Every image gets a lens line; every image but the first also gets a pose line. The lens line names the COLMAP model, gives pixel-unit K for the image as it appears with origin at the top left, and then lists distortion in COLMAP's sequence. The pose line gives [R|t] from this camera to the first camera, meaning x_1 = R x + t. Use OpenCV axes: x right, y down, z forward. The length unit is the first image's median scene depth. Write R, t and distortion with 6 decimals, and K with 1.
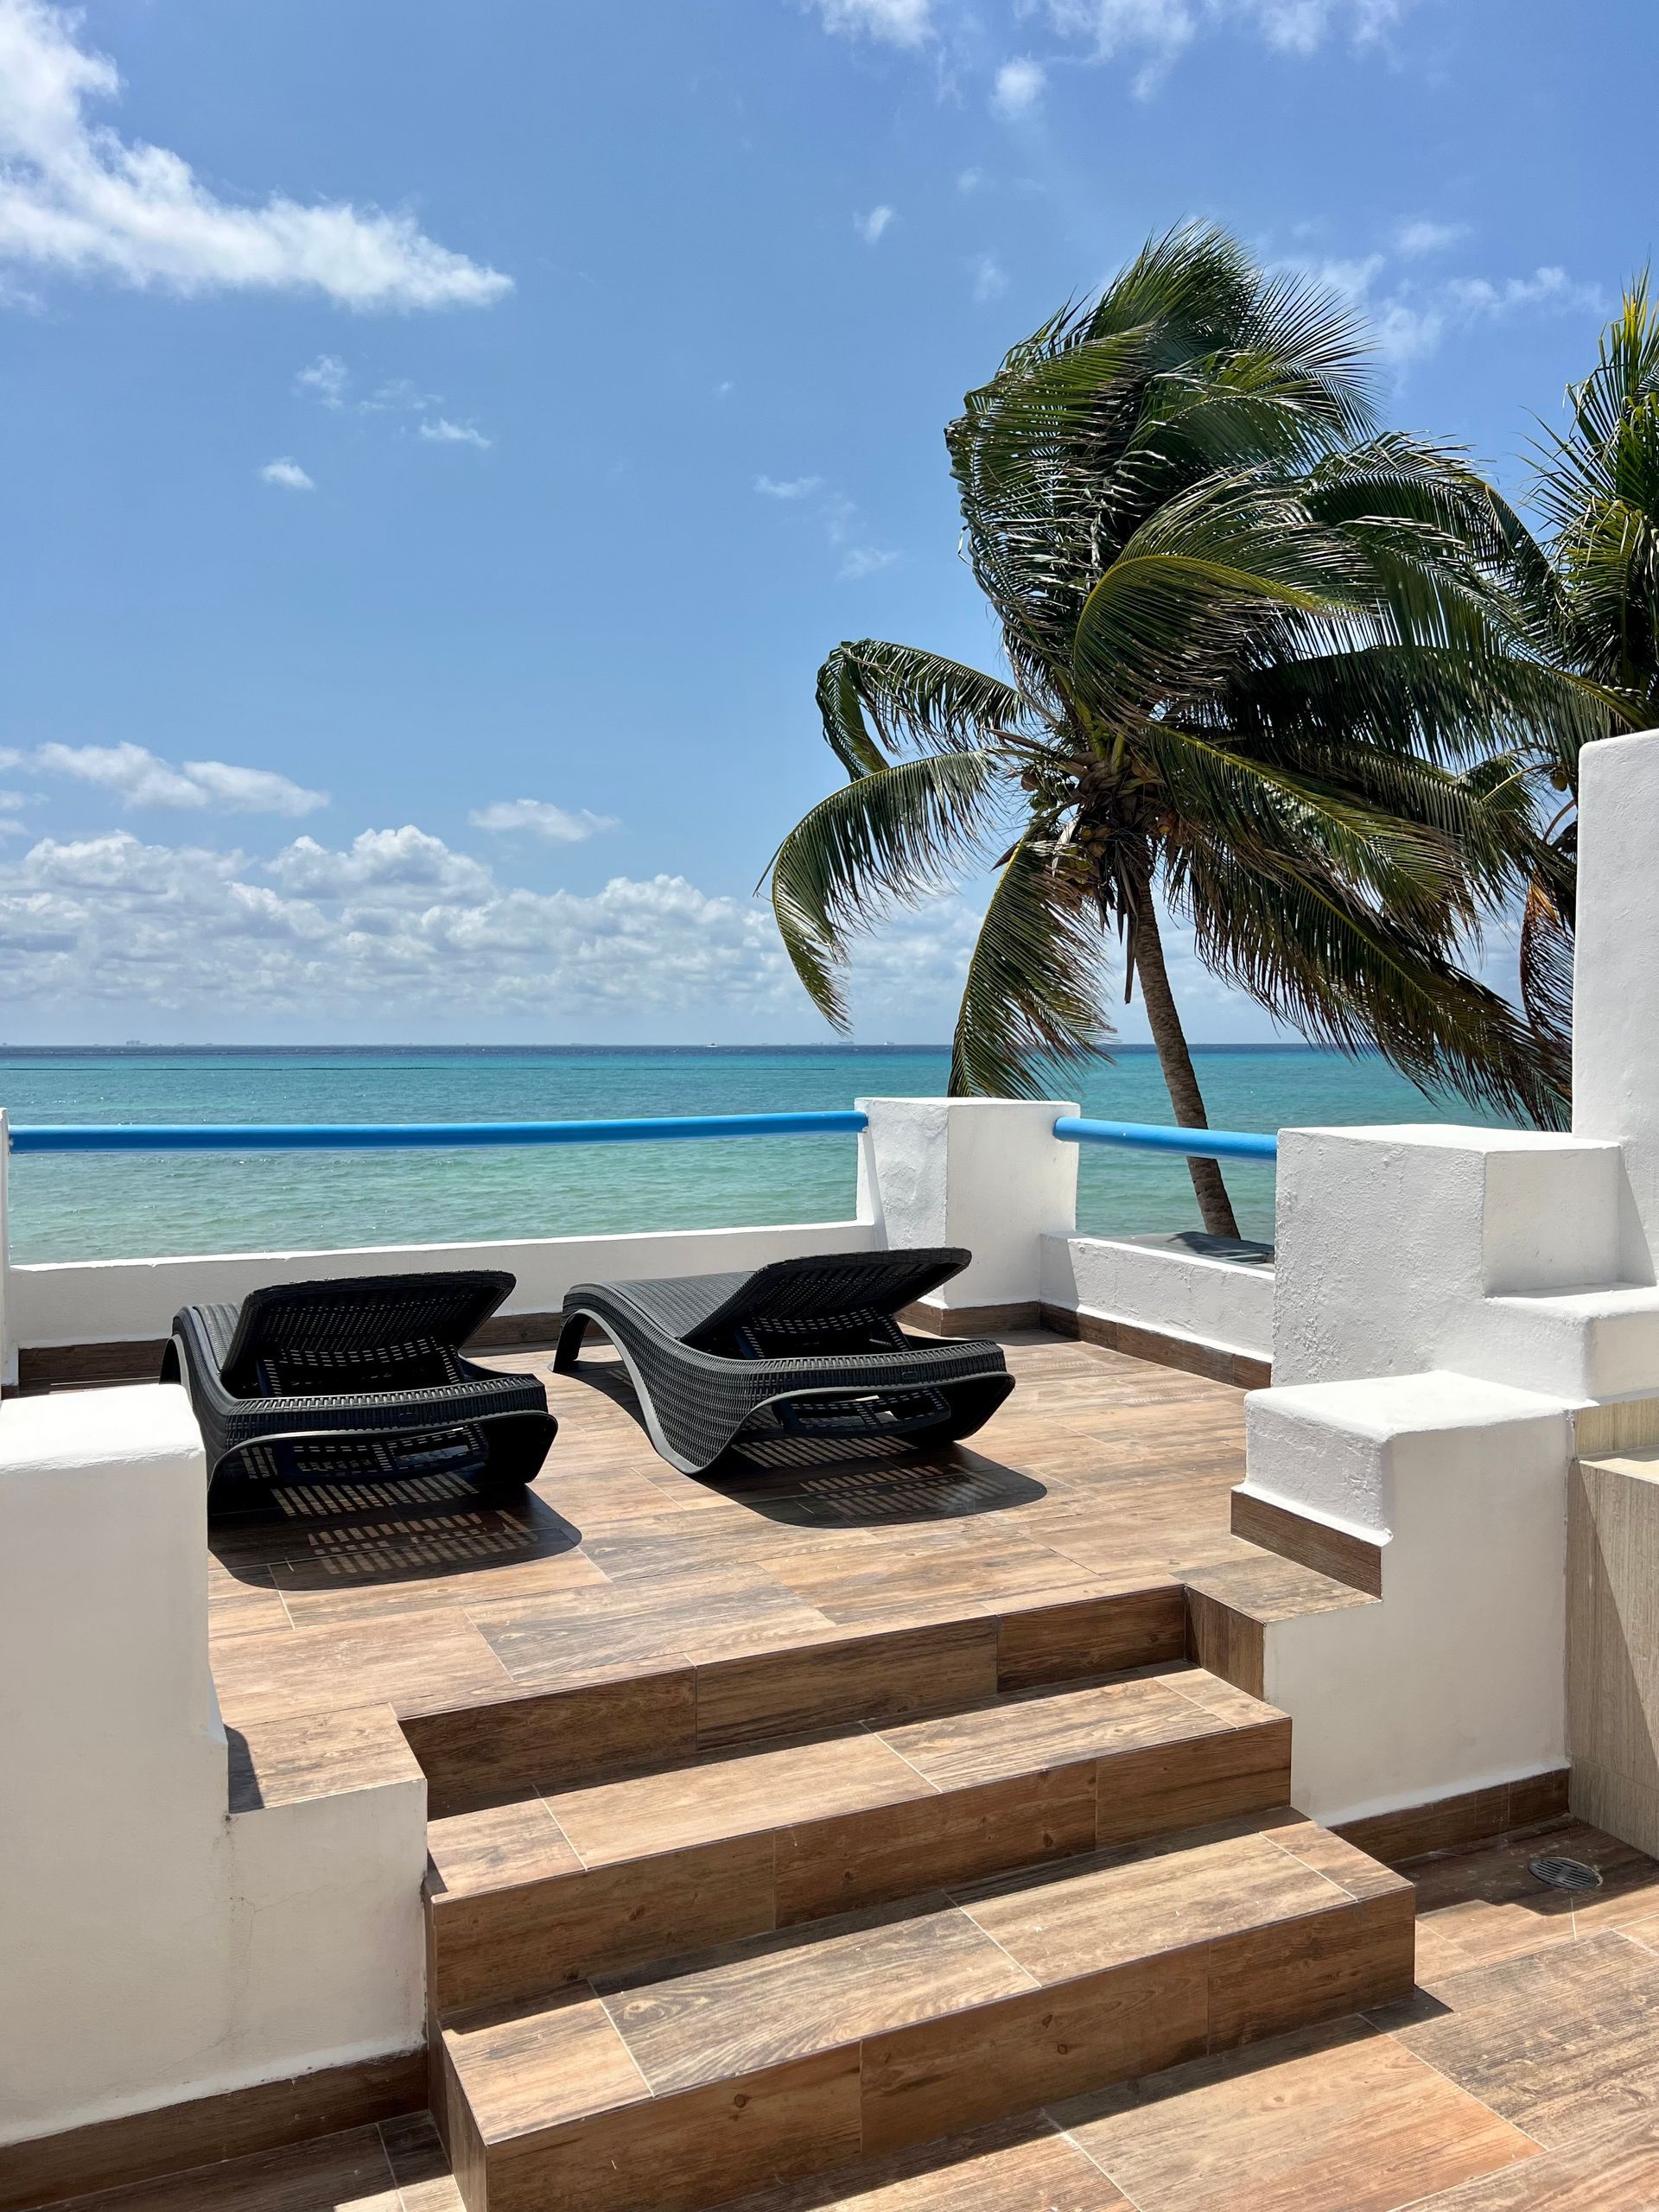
lens RADIAL K [[1669.0, 0, 830.4], [0, 1669.0, 1109.6], [0, 0, 1]] dist [0.002154, 0.001760]
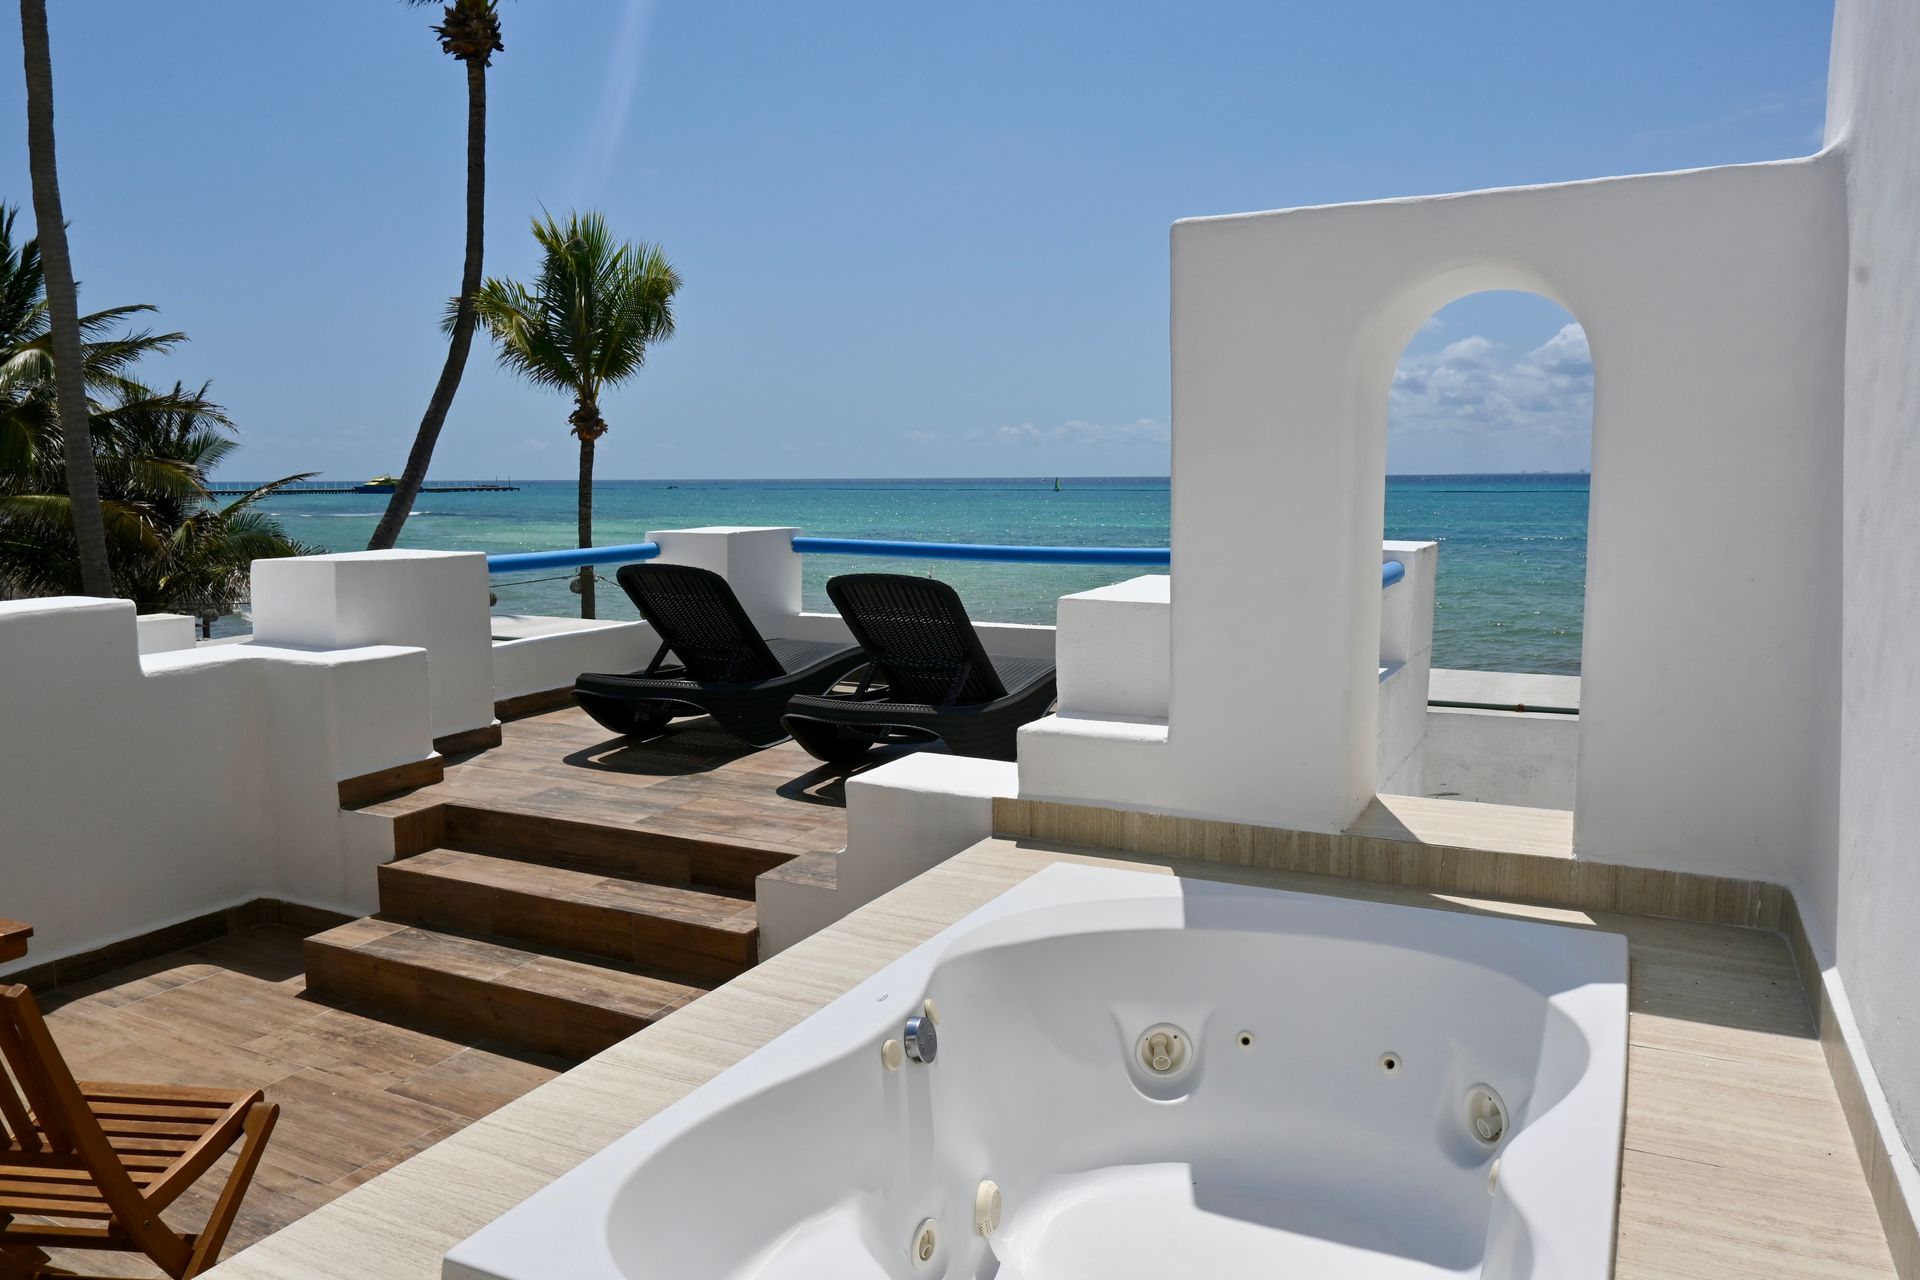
lens RADIAL K [[1298.4, 0, 959.6], [0, 1298.4, 636.9], [0, 0, 1]] dist [-0.044215, -0.001952]
pose [[0.630469, 0.090274, -0.770947, 1.444706], [-0.032330, 0.995406, 0.090118, -0.041794], [0.775541, -0.031892, 0.630491, 0.417892]]
